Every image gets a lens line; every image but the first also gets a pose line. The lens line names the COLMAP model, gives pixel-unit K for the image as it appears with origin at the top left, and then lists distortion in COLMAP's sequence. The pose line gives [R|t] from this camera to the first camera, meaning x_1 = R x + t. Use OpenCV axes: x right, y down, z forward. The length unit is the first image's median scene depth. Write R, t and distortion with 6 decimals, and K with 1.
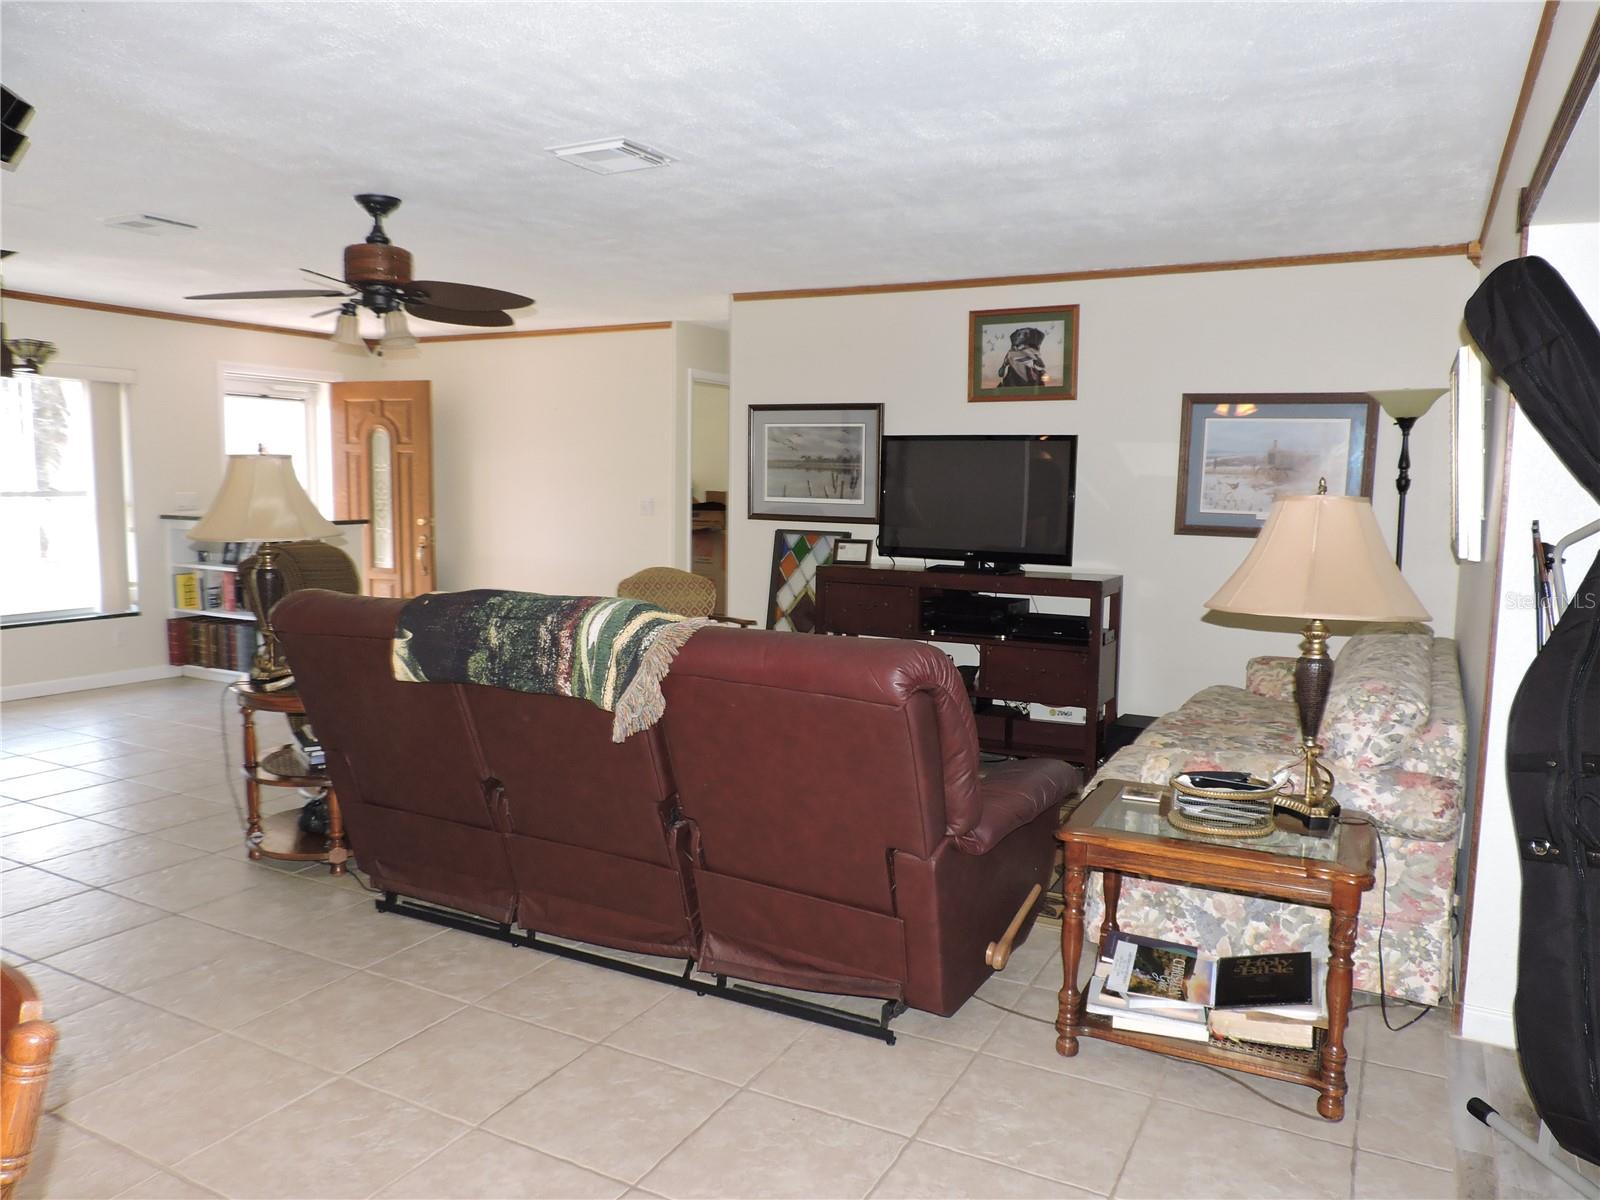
lens RADIAL K [[1112.2, 0, 808.9], [0, 1112.2, 607.4], [0, 0, 1]] dist [-0.030052, -0.001884]
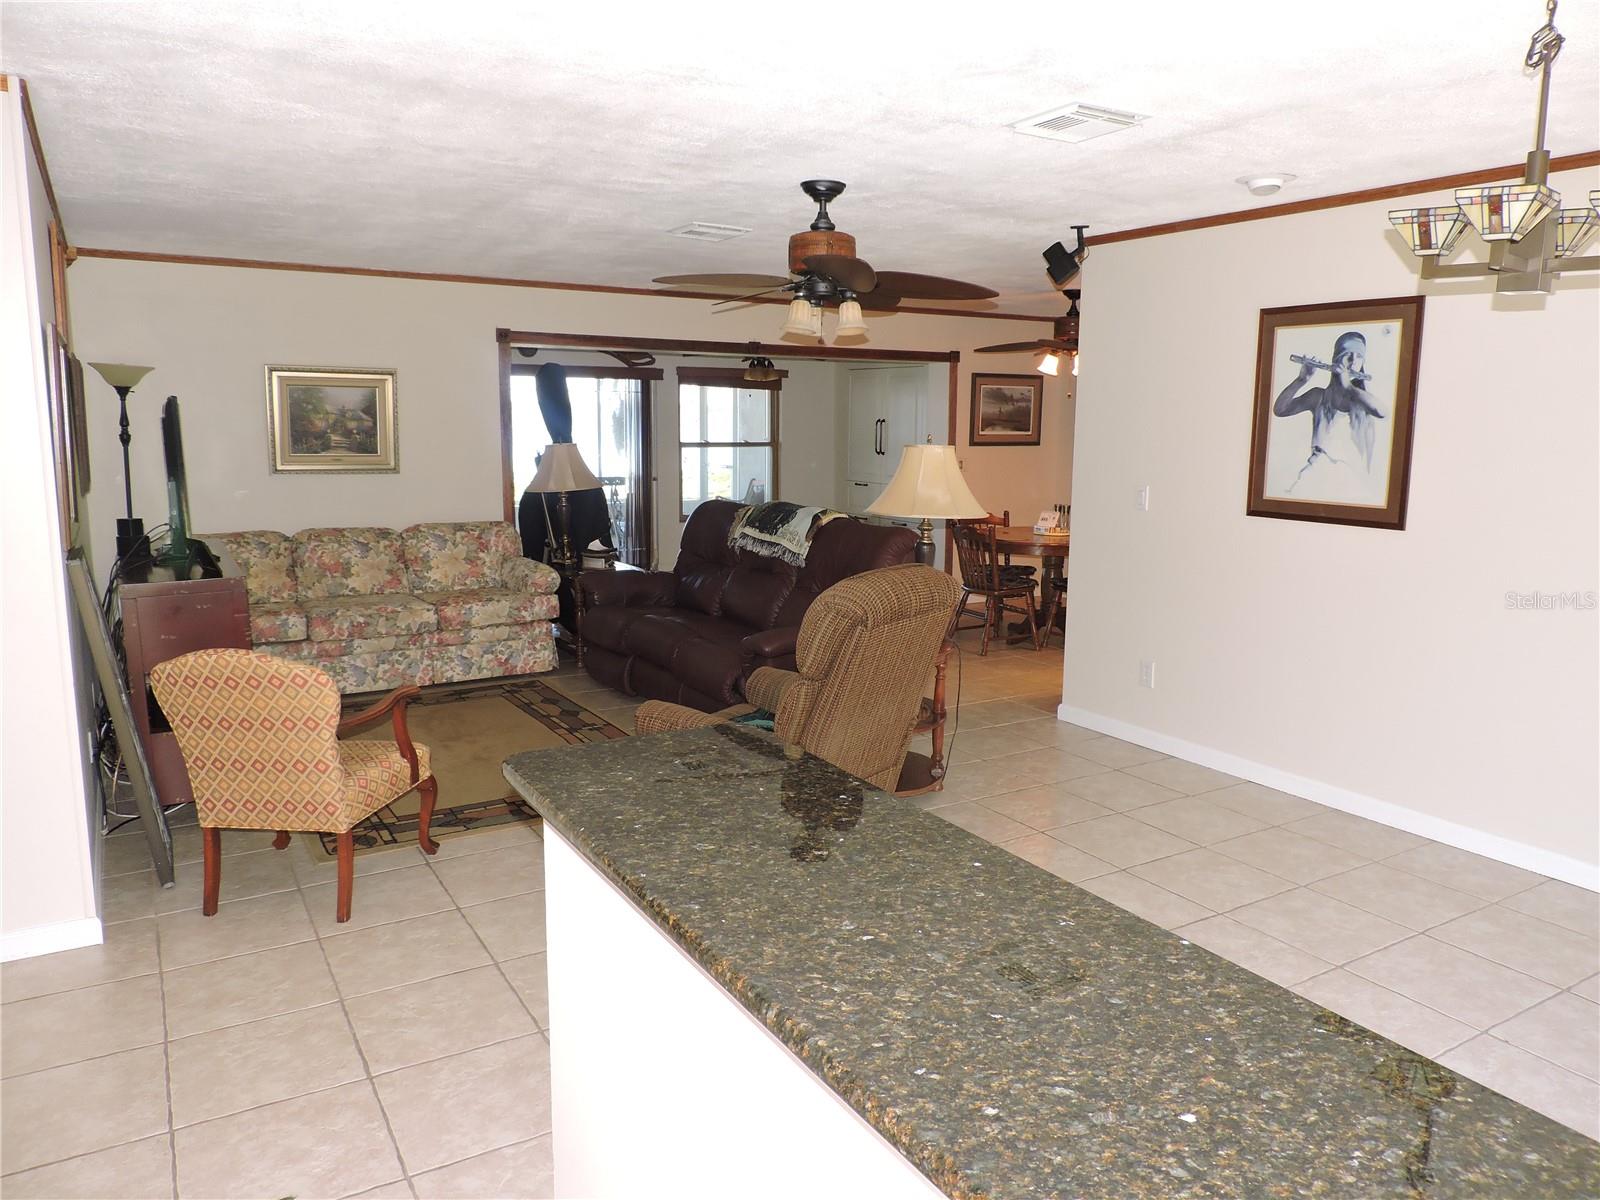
lens RADIAL K [[1135.2, 0, 803.8], [0, 1135.2, 600.6], [0, 0, 1]] dist [-0.014897, 0.000211]
pose [[-0.852950, -0.106968, 0.510915, -0.667599], [0.036610, 0.964109, 0.262970, -0.198354], [-0.520707, 0.243005, -0.818421, 1.377076]]
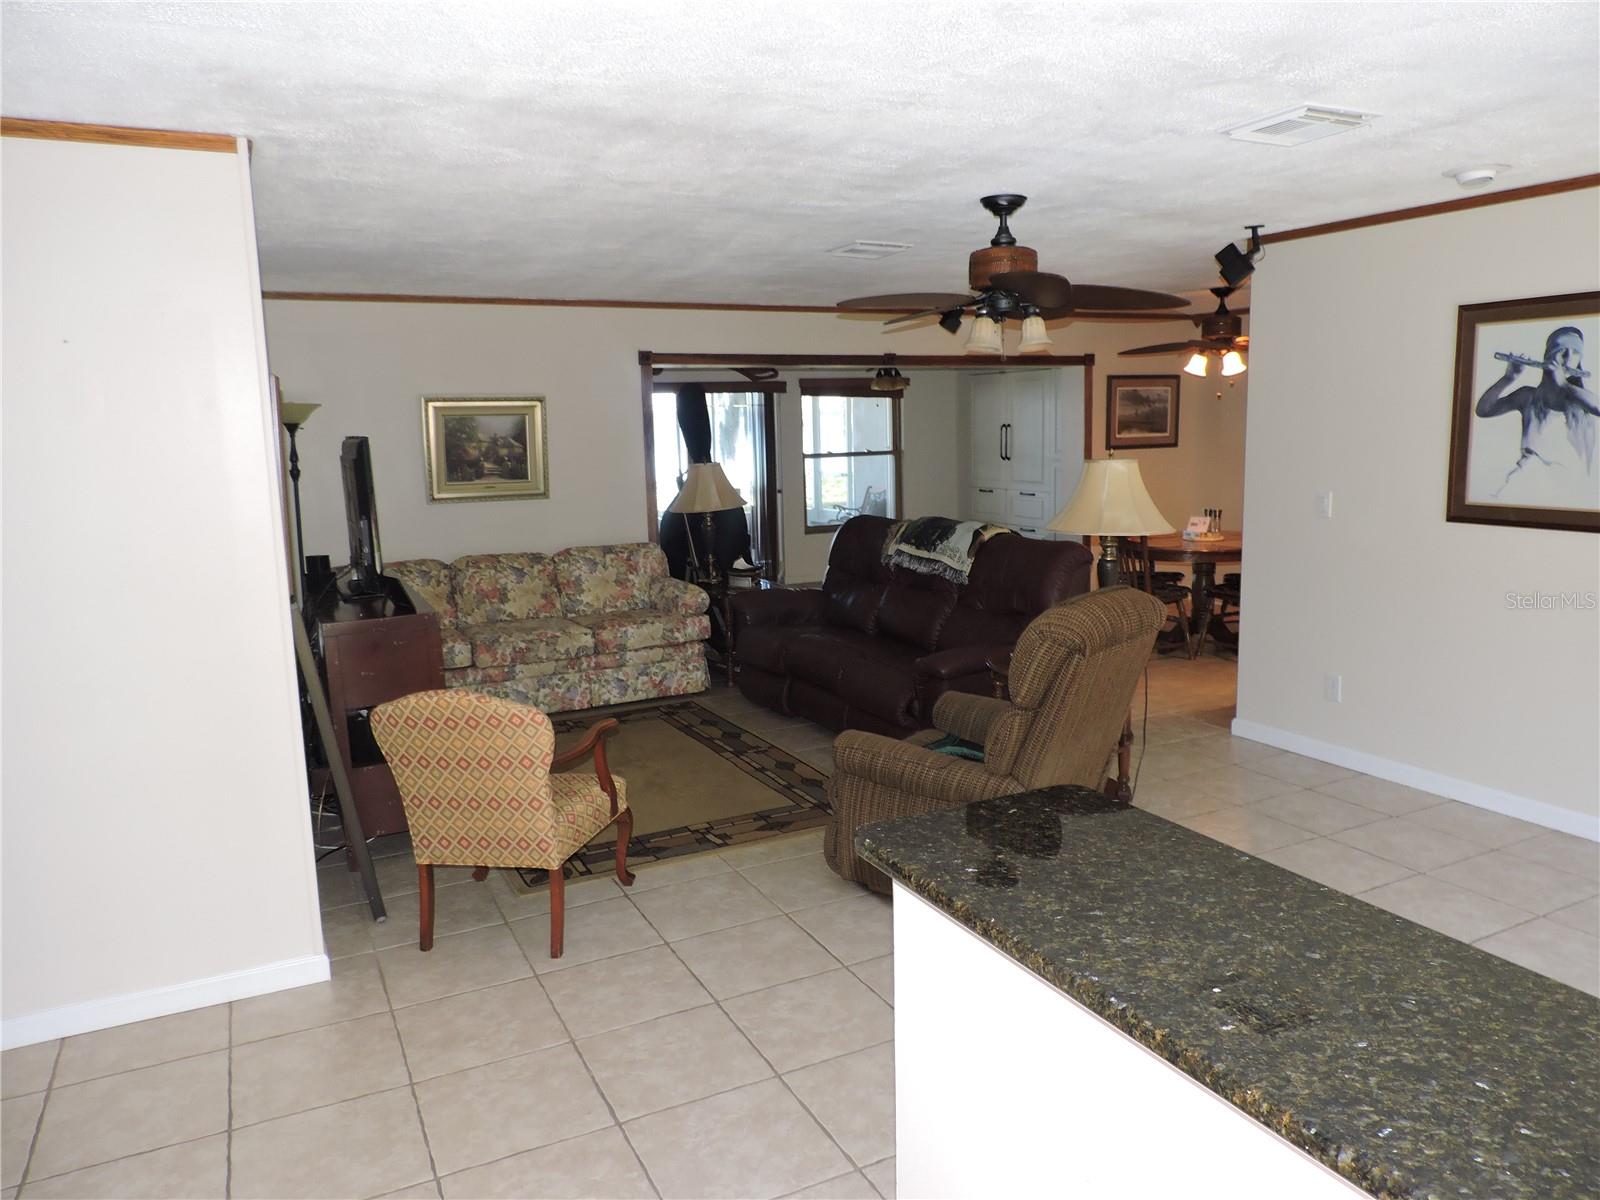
lens RADIAL K [[1136.5, 0, 807.0], [0, 1136.5, 598.9], [0, 0, 1]] dist [-0.020770, 0.003583]
pose [[-0.812174, -0.085771, 0.577077, -0.610639], [0.079112, 0.963807, 0.254593, -0.212678], [-0.578027, 0.252427, -0.775993, 1.398026]]
